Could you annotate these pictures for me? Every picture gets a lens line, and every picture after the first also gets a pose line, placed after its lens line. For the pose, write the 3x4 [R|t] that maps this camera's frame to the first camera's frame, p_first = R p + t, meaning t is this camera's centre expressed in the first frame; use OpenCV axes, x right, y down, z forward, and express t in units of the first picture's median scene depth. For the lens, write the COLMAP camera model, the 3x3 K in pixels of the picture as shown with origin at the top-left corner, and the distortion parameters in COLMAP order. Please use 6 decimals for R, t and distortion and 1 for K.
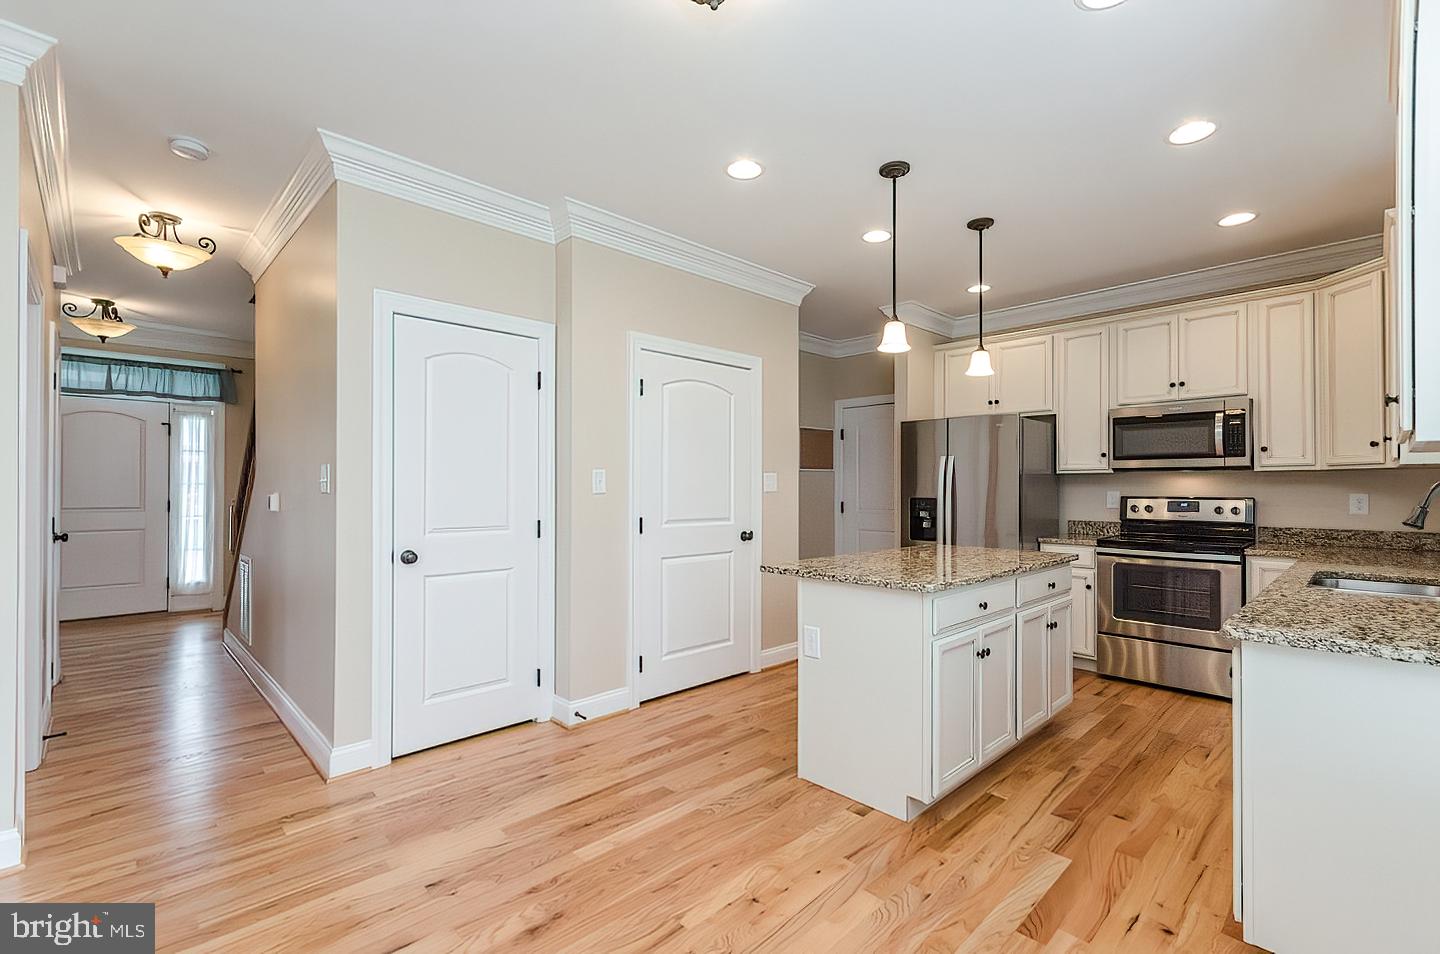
lens RADIAL K [[635.2, 0, 722.5], [0, 635.2, 483.1], [0, 0, 1]] dist [0.001720, 0.000481]
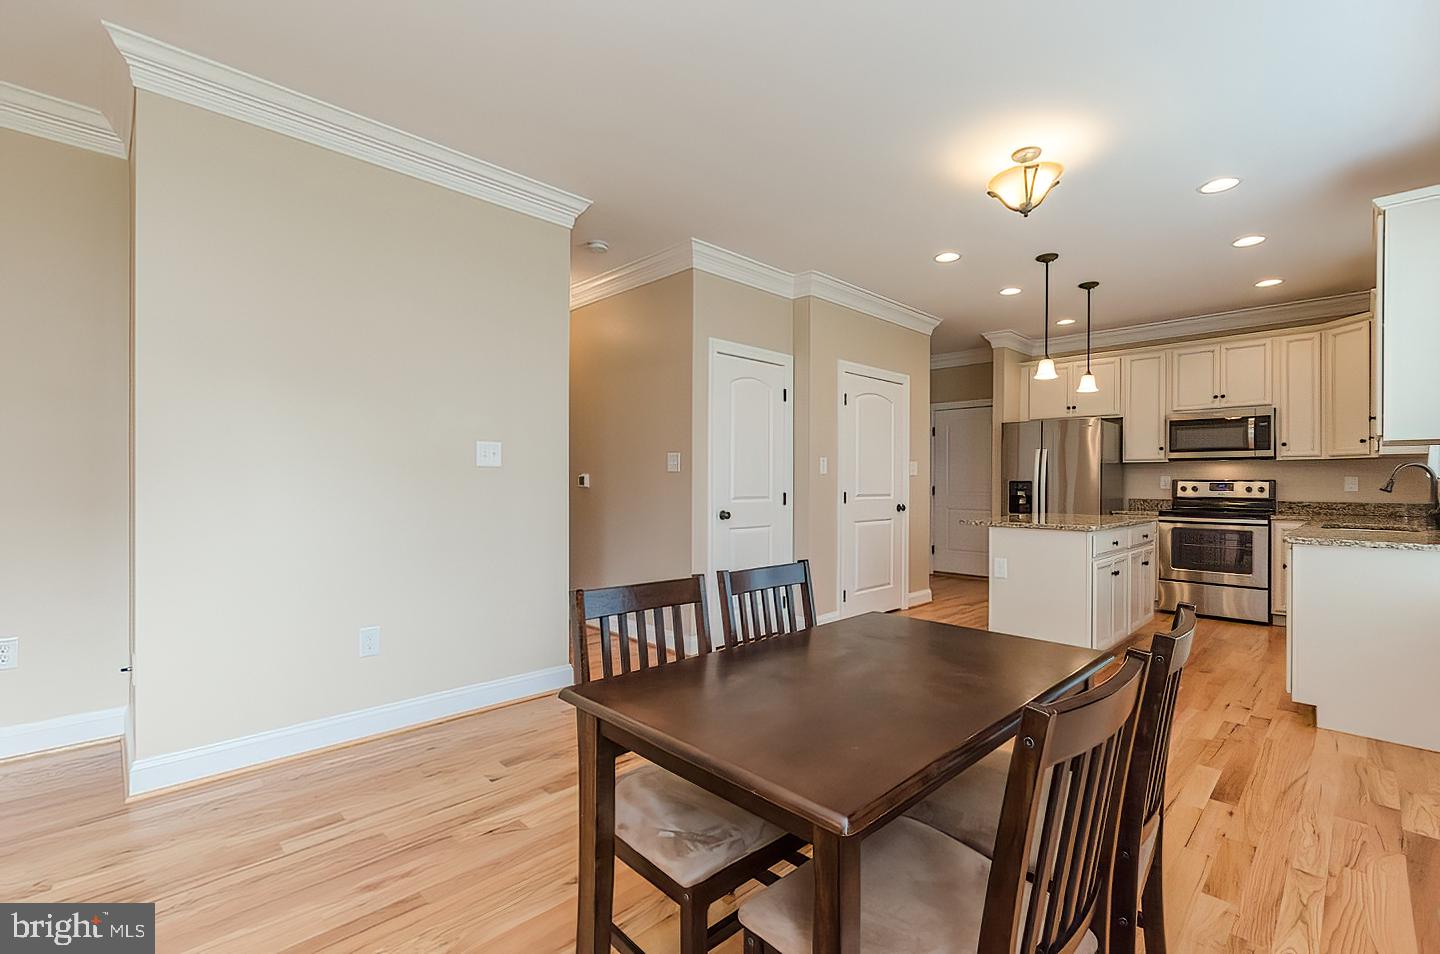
lens RADIAL K [[630.3, 0, 723.3], [0, 630.3, 482.0], [0, 0, 1]] dist [0.001518, 0.000052]
pose [[0.999983, 0.001918, 0.005526, -0.362191], [-0.001962, 0.999966, 0.008011, 0.019196], [-0.005510, -0.008021, 0.999953, -0.353811]]
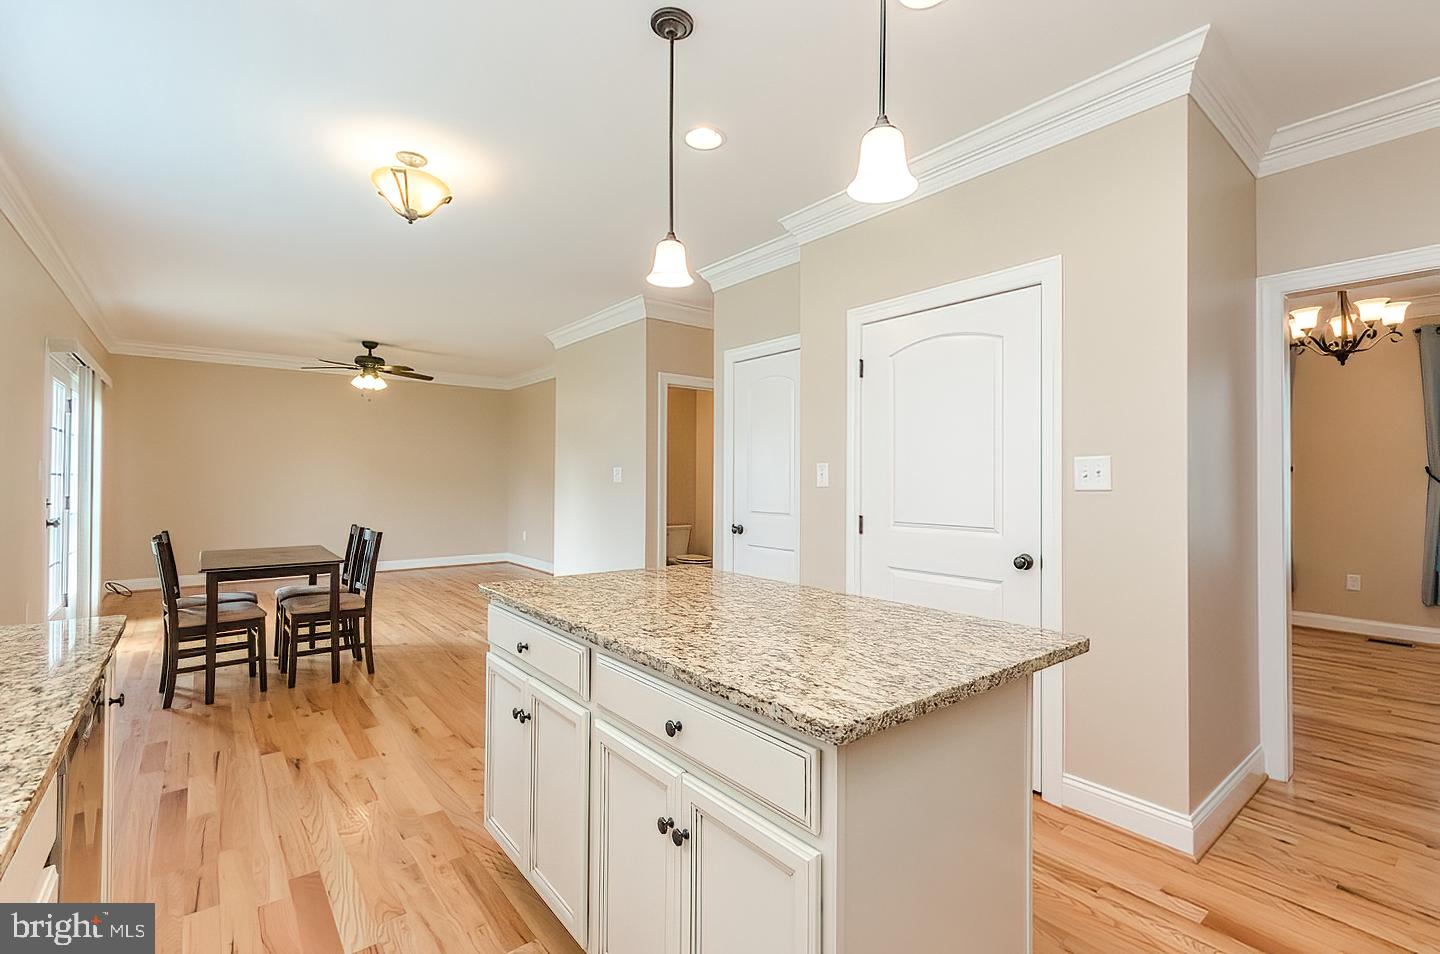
lens RADIAL K [[649.7, 0, 769.4], [0, 649.7, 473.6], [0, 0, 1]] dist [-0.000368, -0.000171]
pose [[-0.052670, -0.012429, -0.998535, 0.699674], [0.000938, 0.999921, -0.012496, 0.006512], [0.998612, -0.001595, -0.052654, 0.824542]]
